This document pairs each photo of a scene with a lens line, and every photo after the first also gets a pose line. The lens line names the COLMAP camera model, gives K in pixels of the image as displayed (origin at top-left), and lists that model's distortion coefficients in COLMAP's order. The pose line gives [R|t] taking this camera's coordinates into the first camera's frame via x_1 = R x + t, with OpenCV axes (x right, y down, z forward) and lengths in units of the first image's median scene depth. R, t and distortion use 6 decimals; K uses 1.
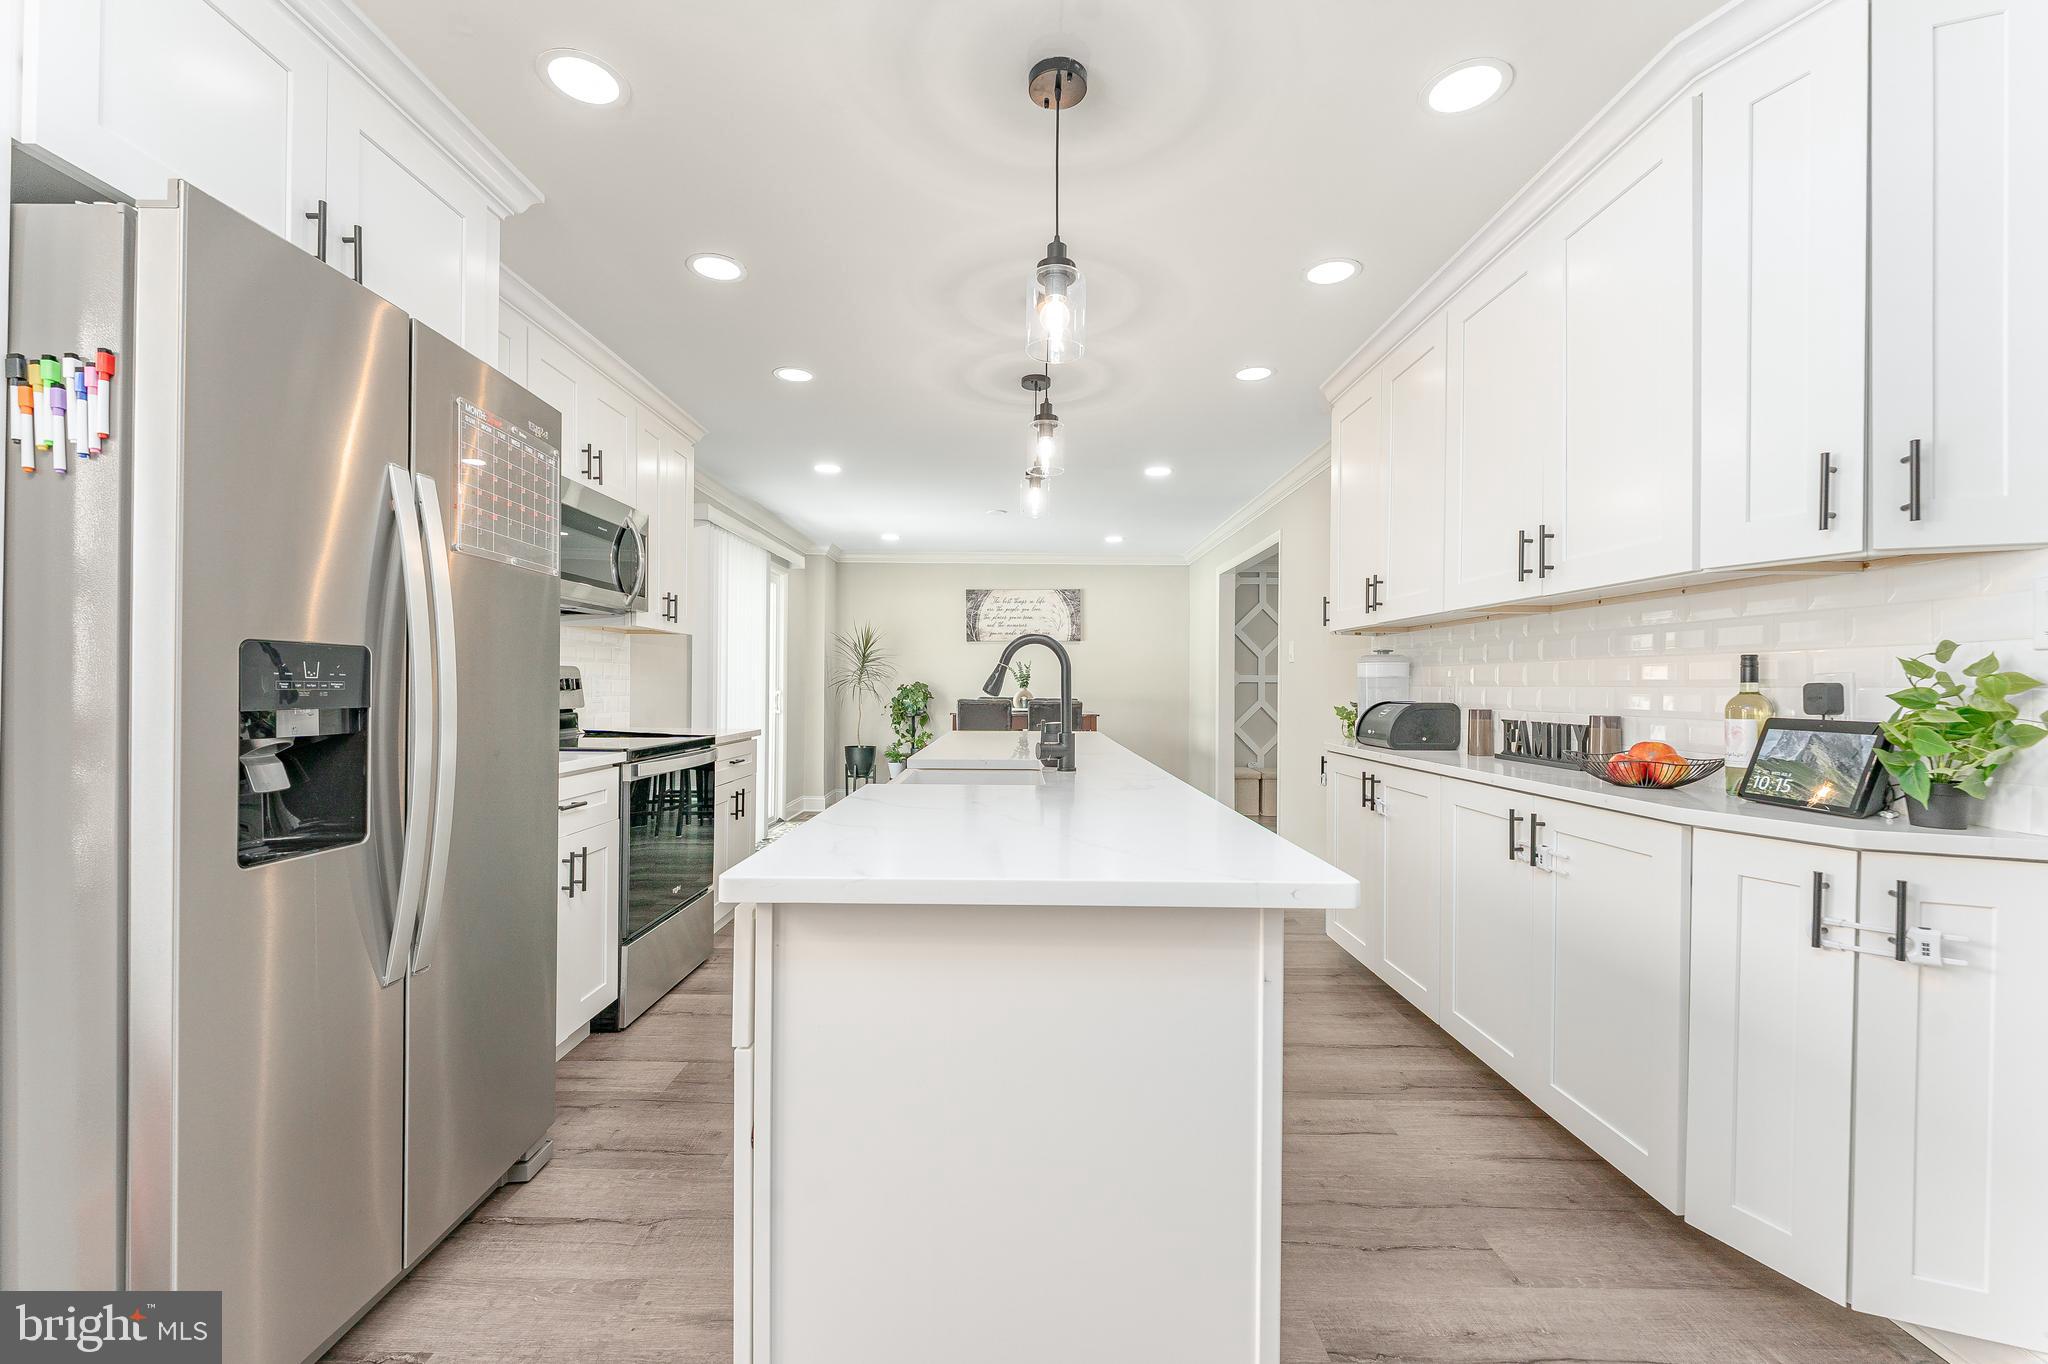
lens RADIAL K [[834.1, 0, 1015.6], [0, 834.1, 689.7], [0, 0, 1]] dist [-0.001992, -0.000080]
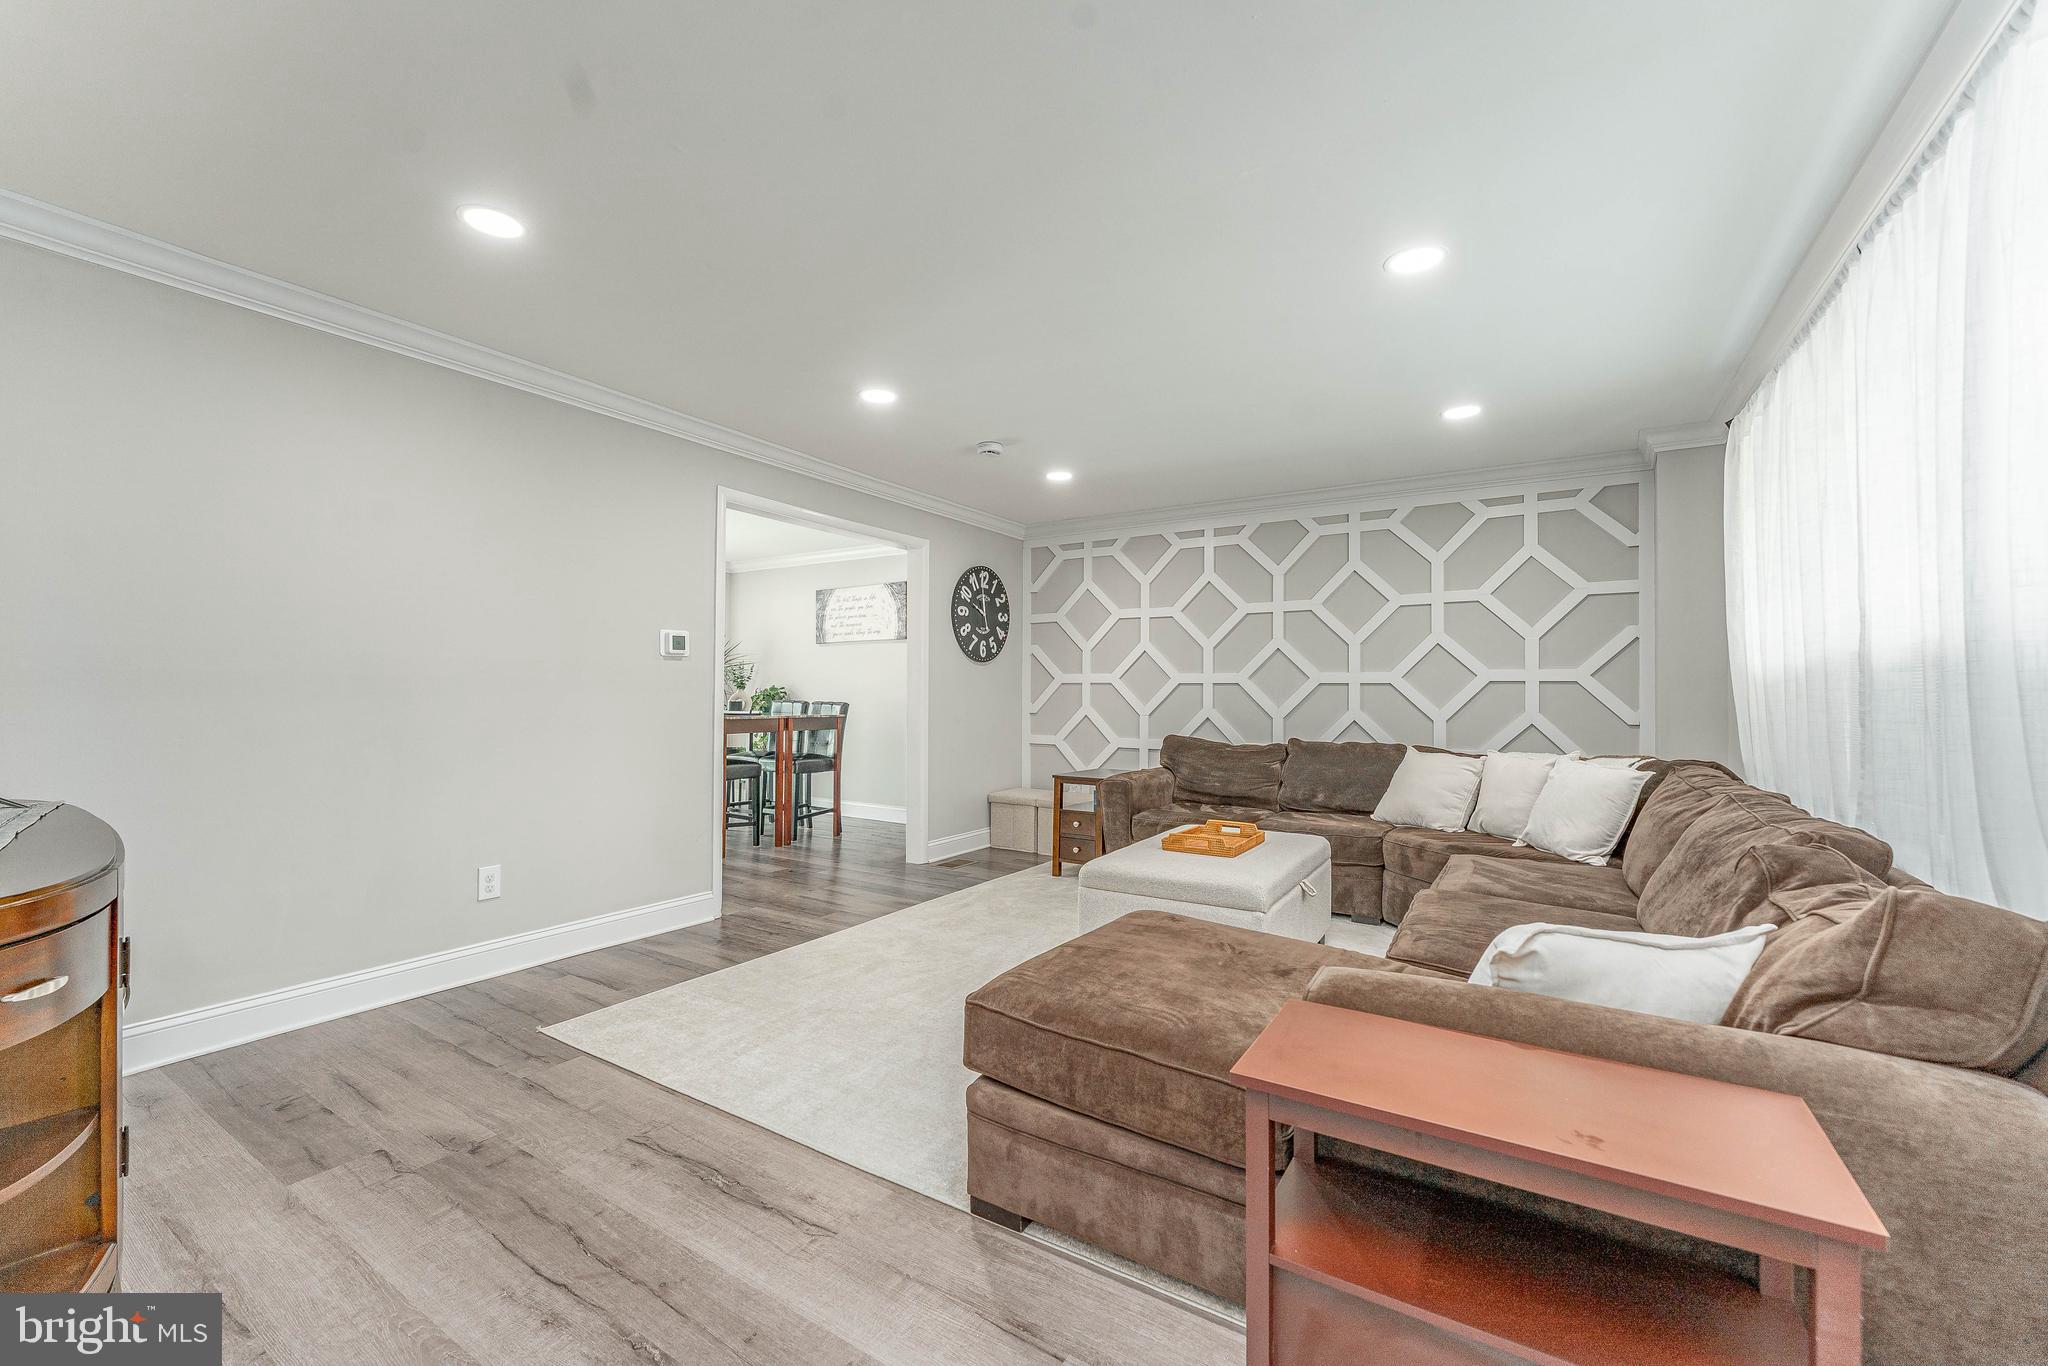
lens RADIAL K [[834.1, 0, 1011.7], [0, 834.1, 677.1], [0, 0, 1]] dist [-0.001992, -0.000080]
pose [[0.839776, -0.011289, -0.542816, 1.463394], [-0.005809, 0.999540, -0.029775, 0.018778], [0.542902, 0.028158, 0.839324, 0.698086]]
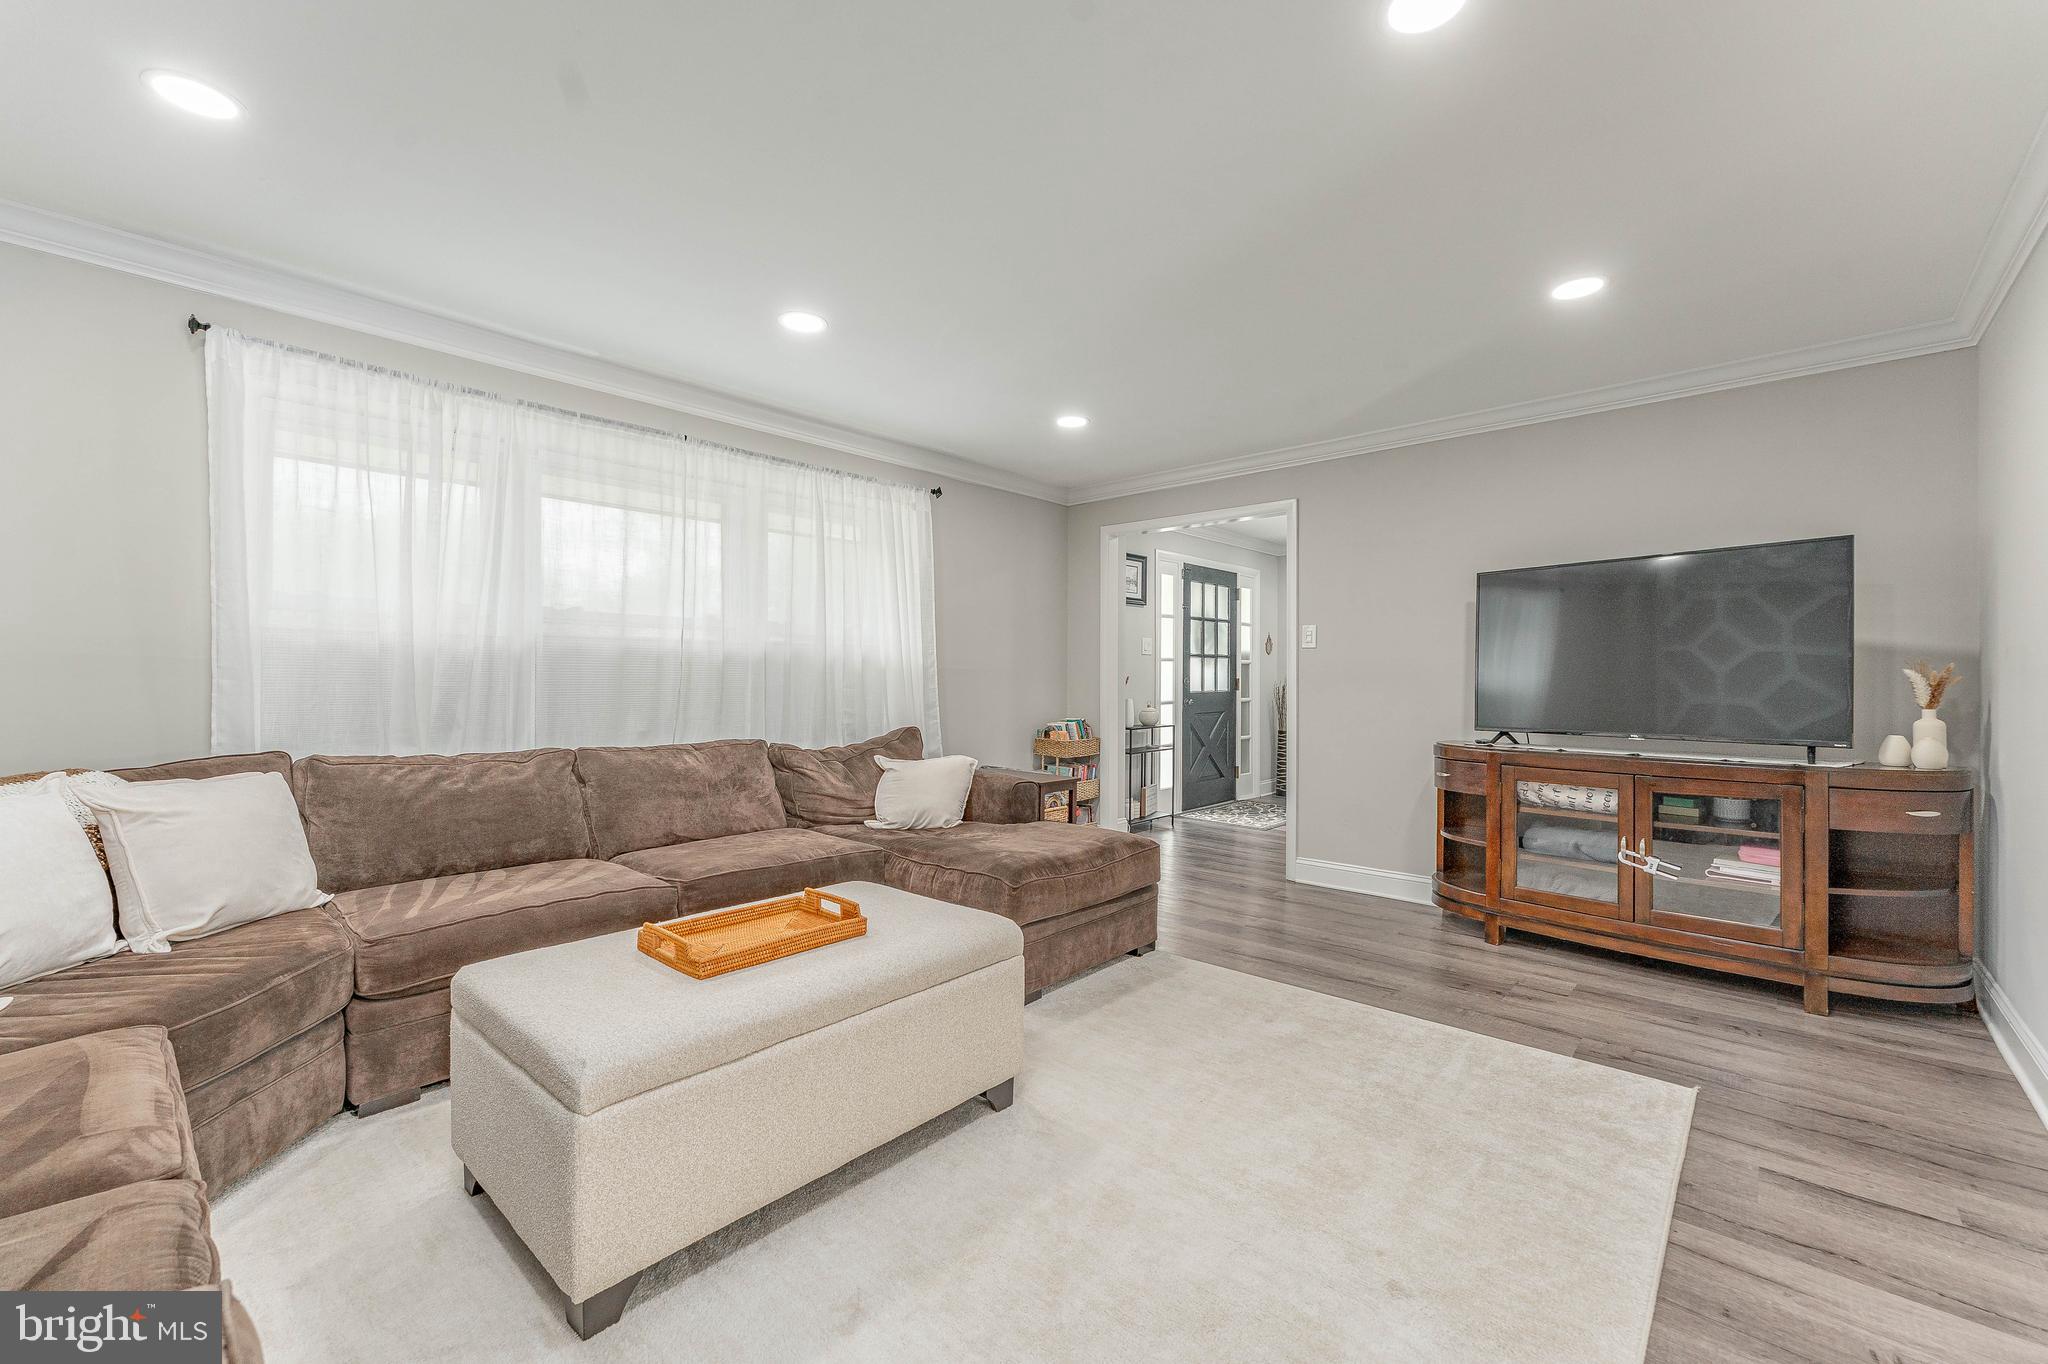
lens RADIAL K [[834.1, 0, 1017.0], [0, 834.1, 669.7], [0, 0, 1]] dist [-0.001992, -0.000080]
pose [[-0.738893, -0.006807, 0.673788, 0.631894], [-0.009680, 0.999953, -0.000513, 0.007120], [-0.673753, -0.006901, -0.738925, 1.942130]]
